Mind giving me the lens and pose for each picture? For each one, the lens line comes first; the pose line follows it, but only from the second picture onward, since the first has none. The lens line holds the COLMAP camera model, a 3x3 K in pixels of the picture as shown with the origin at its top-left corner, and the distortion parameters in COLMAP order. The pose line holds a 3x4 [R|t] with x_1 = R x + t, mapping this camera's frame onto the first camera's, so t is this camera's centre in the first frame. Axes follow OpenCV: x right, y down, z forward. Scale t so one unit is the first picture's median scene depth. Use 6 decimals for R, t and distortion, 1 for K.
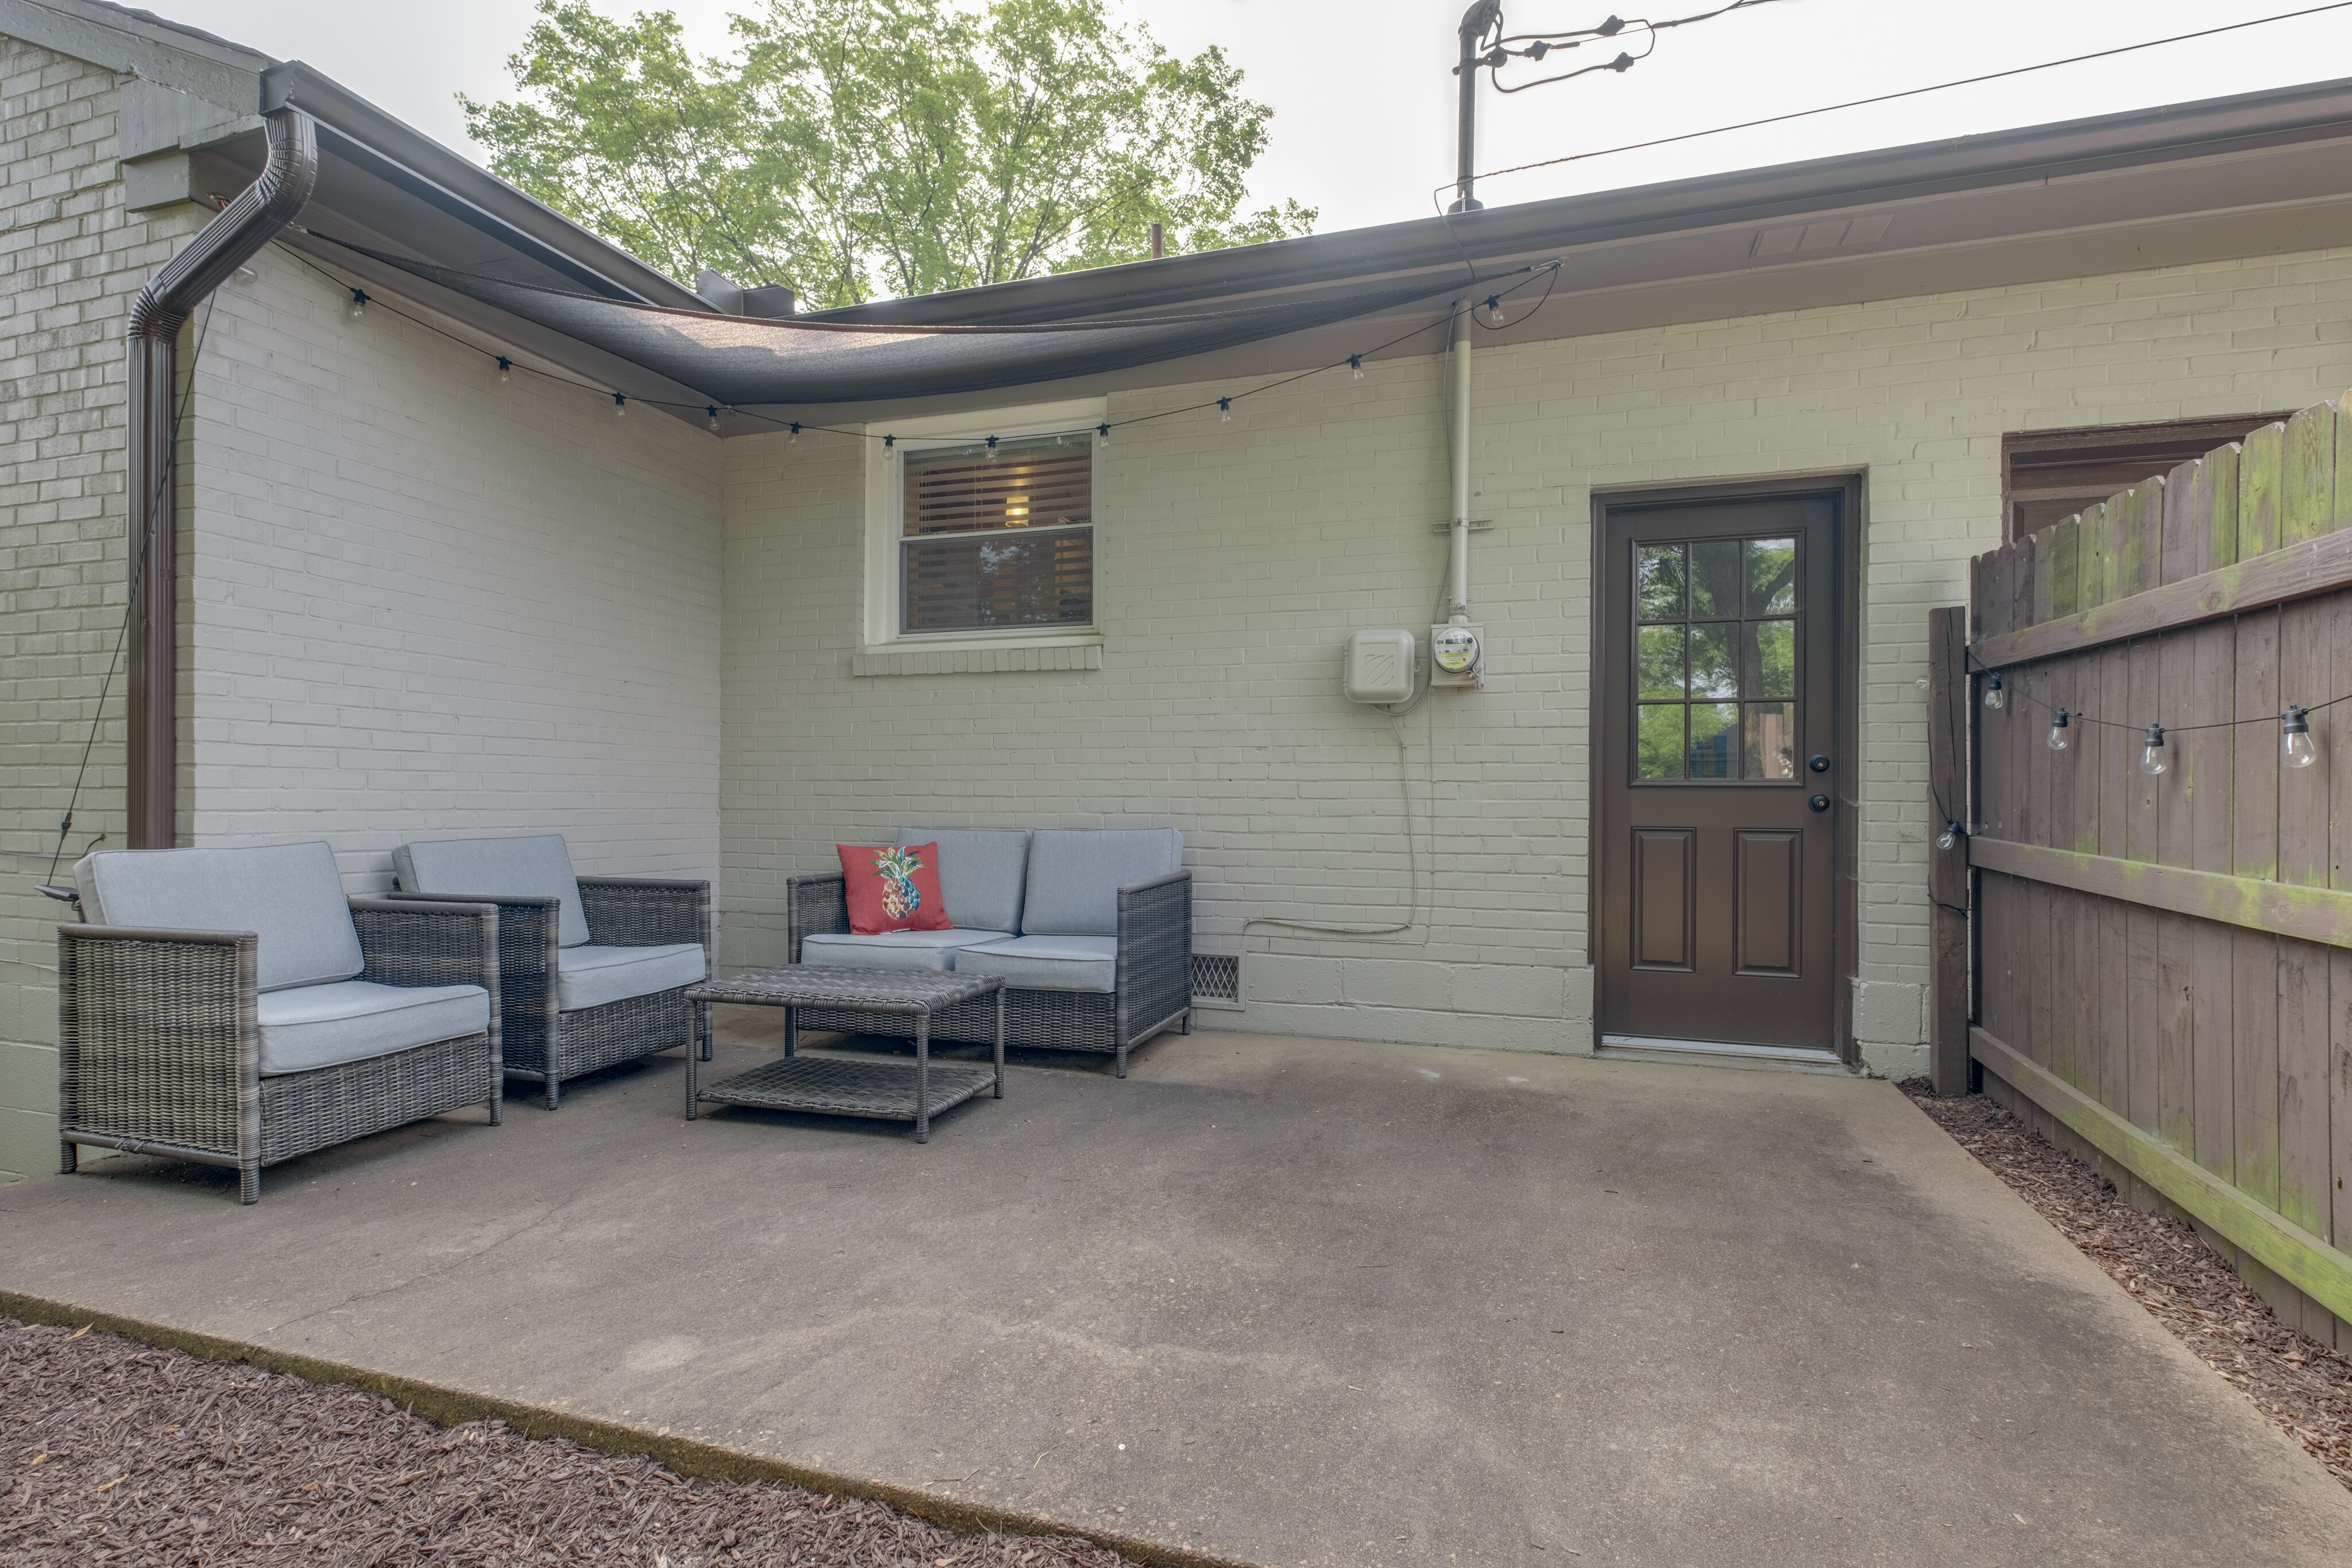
lens RADIAL K [[1113.0, 0, 1174.3], [0, 1113.0, 780.5], [0, 0, 1]] dist [-0.000750, -0.000114]
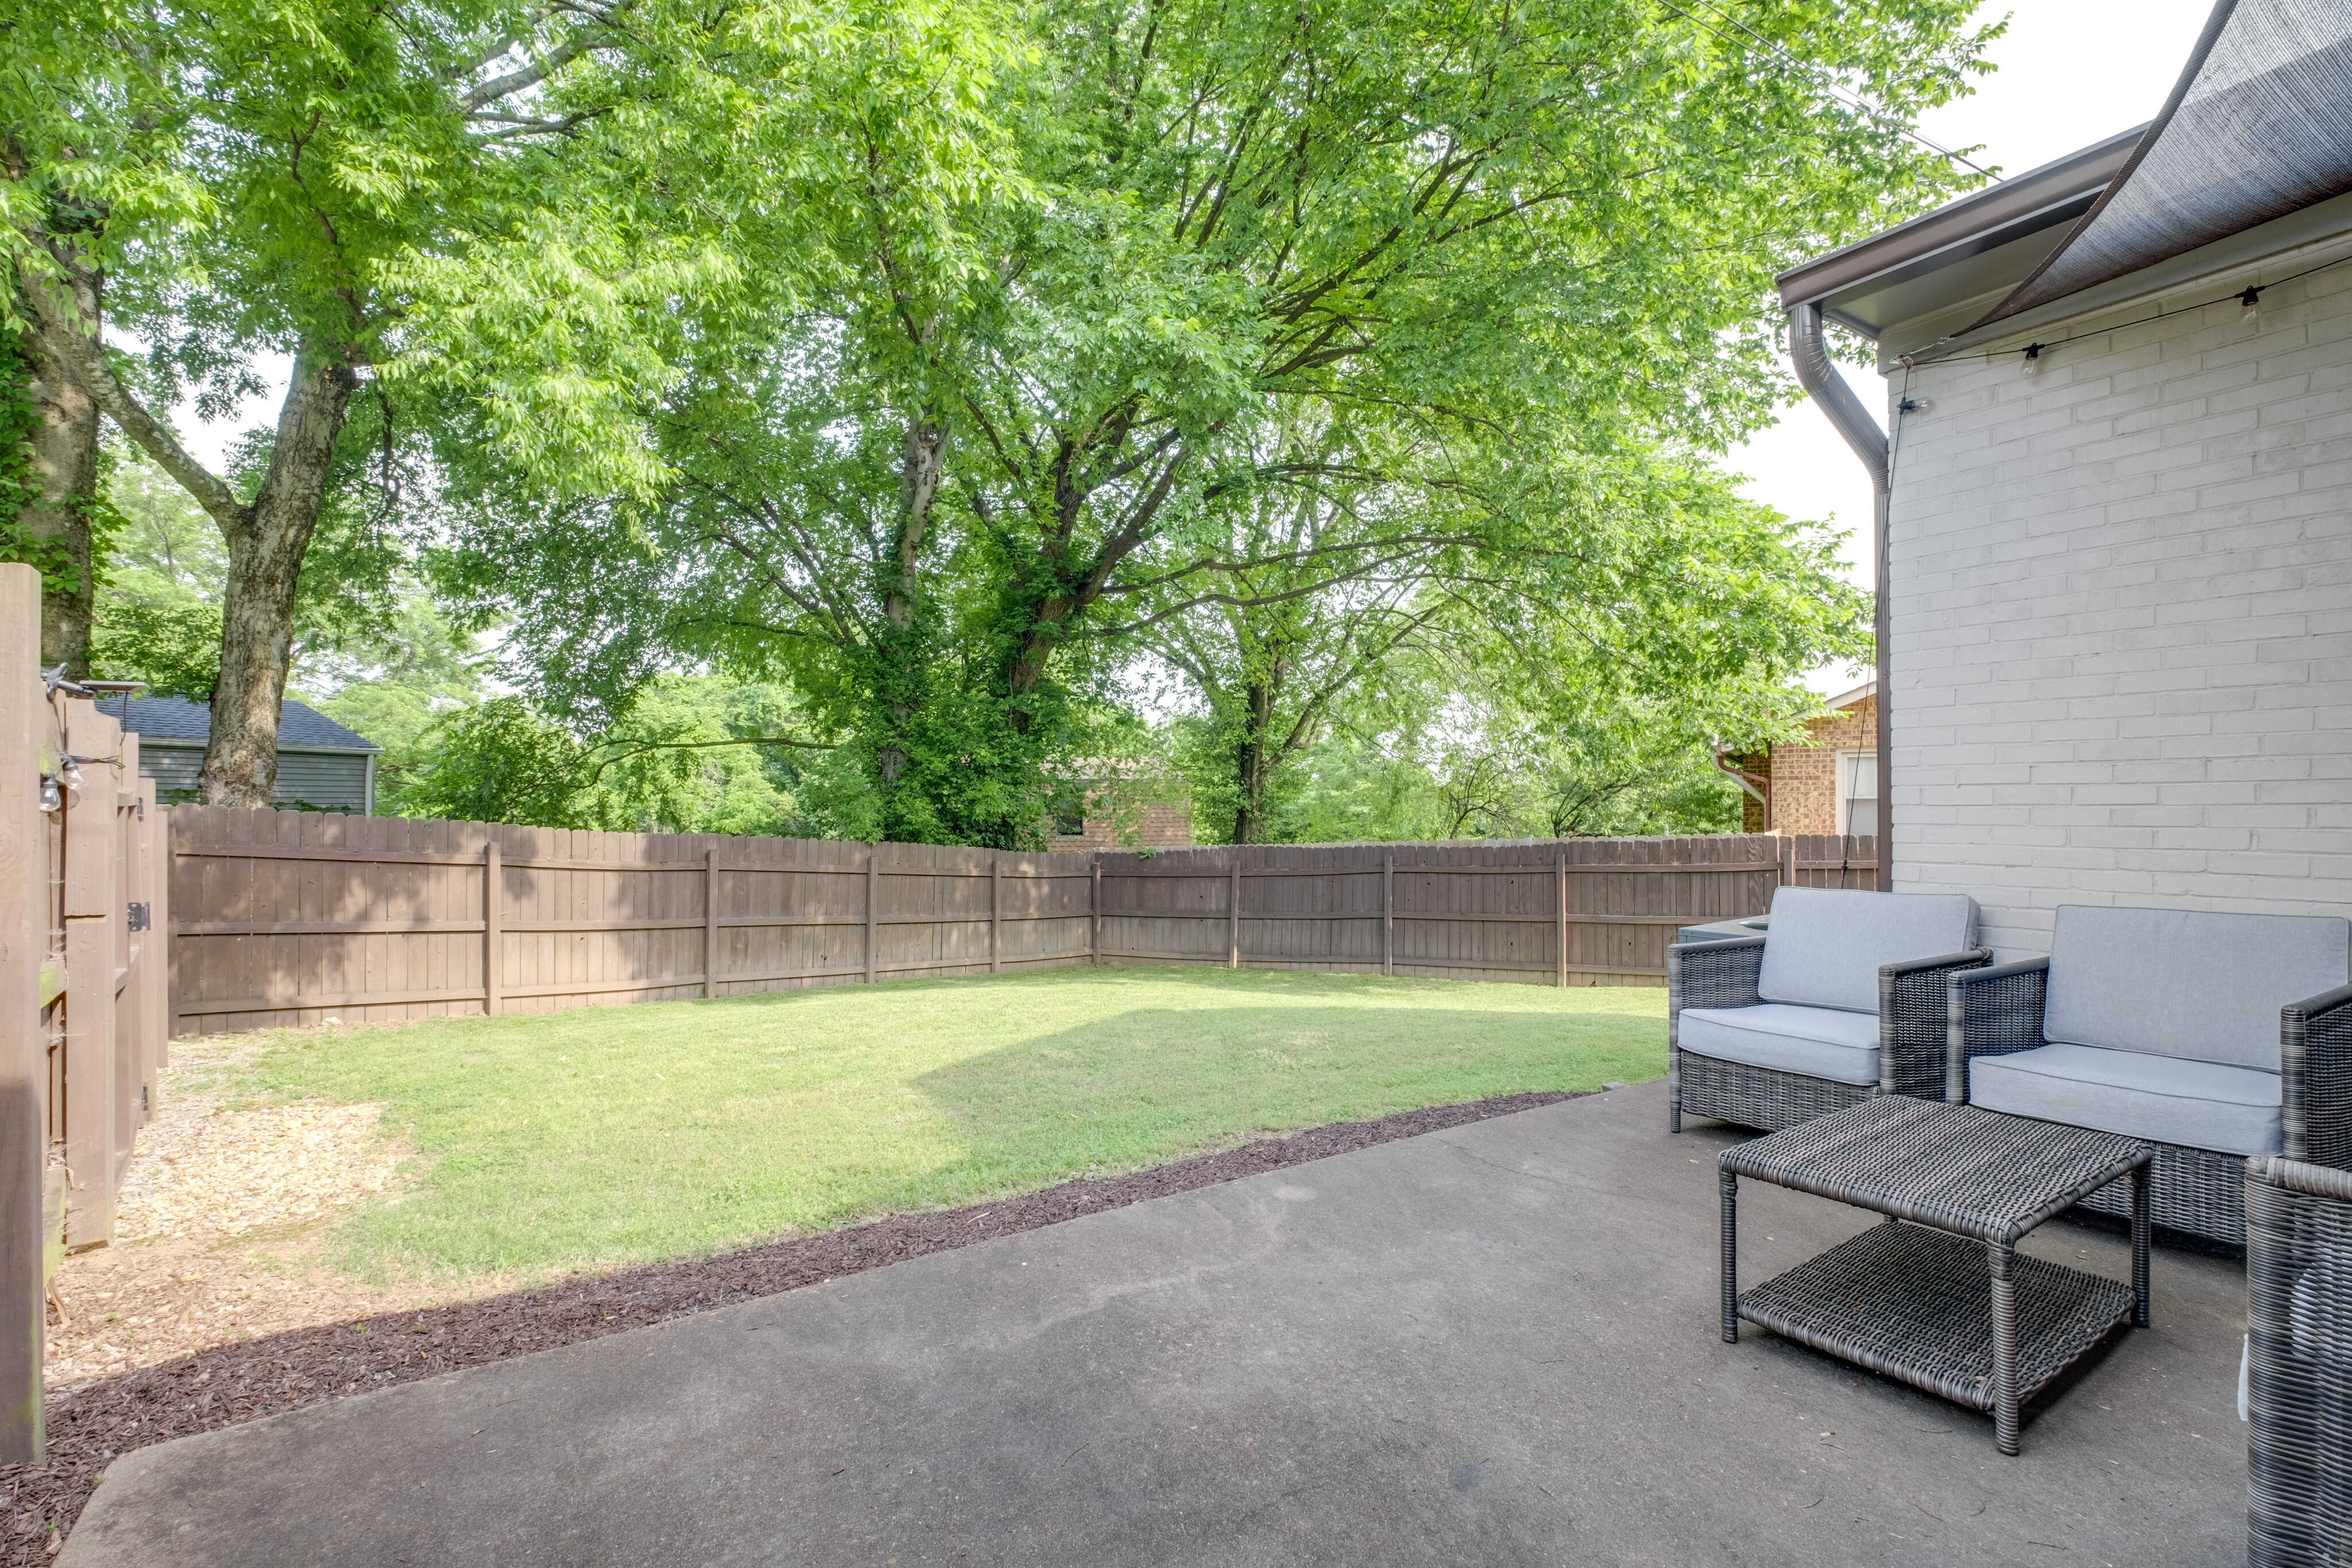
lens RADIAL K [[1048.4, 0, 1185.8], [0, 1048.4, 799.8], [0, 0, 1]] dist [-0.000935, -0.000088]
pose [[-0.601966, -0.007673, -0.798485, 0.704985], [0.014220, 0.999692, -0.020327, -0.038676], [0.798395, -0.023591, -0.601671, 1.428210]]
